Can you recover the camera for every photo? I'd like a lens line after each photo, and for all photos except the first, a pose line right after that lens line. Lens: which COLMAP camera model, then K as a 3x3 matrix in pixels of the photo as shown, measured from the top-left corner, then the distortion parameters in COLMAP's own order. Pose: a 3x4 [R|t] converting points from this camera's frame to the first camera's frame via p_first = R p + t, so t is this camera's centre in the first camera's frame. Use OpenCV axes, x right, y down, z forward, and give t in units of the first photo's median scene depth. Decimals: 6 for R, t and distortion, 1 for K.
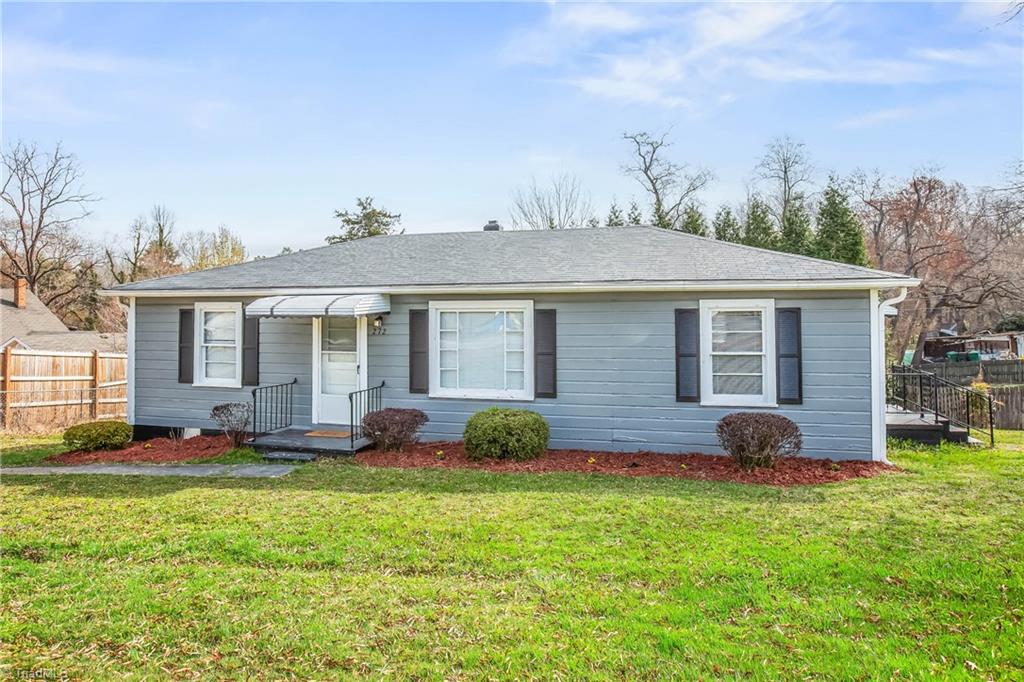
lens RADIAL K [[581.4, 0, 506.3], [0, 581.4, 301.1], [0, 0, 1]] dist [-0.031867, 0.001164]
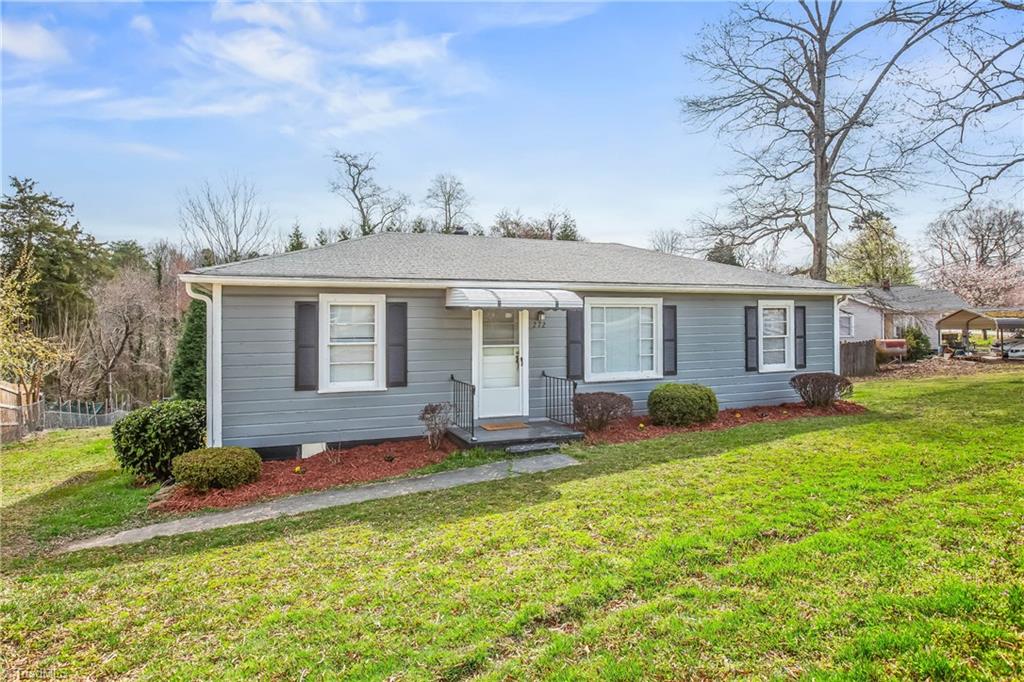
lens RADIAL K [[532.1, 0, 457.7], [0, 532.1, 315.5], [0, 0, 1]] dist [-0.018779, 0.000233]
pose [[0.840124, 0.003499, 0.542384, -0.869929], [-0.008976, 0.999932, 0.007453, 0.029219], [-0.542321, -0.011130, 0.840098, 0.259101]]
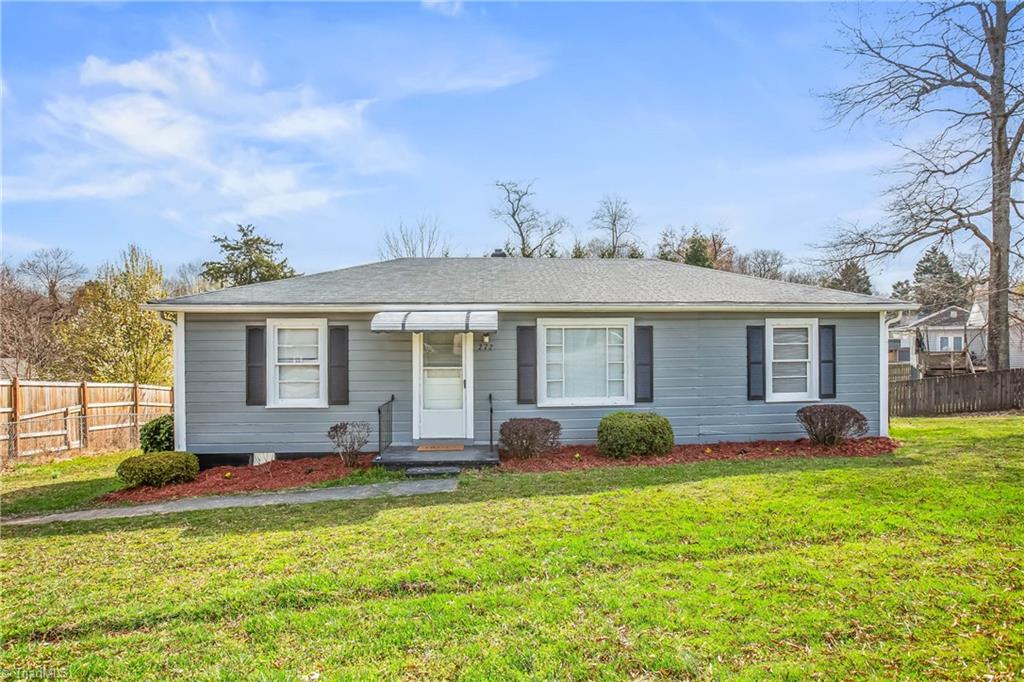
lens RADIAL K [[512.9, 0, 512.0], [0, 512.9, 341.0], [0, 0, 1]] dist [-0.044435, 0.019585]
pose [[0.953499, -0.003943, 0.301372, -0.449949], [-0.003233, 0.999723, 0.023308, 0.019667], [-0.301380, -0.023198, 0.953222, 0.101699]]
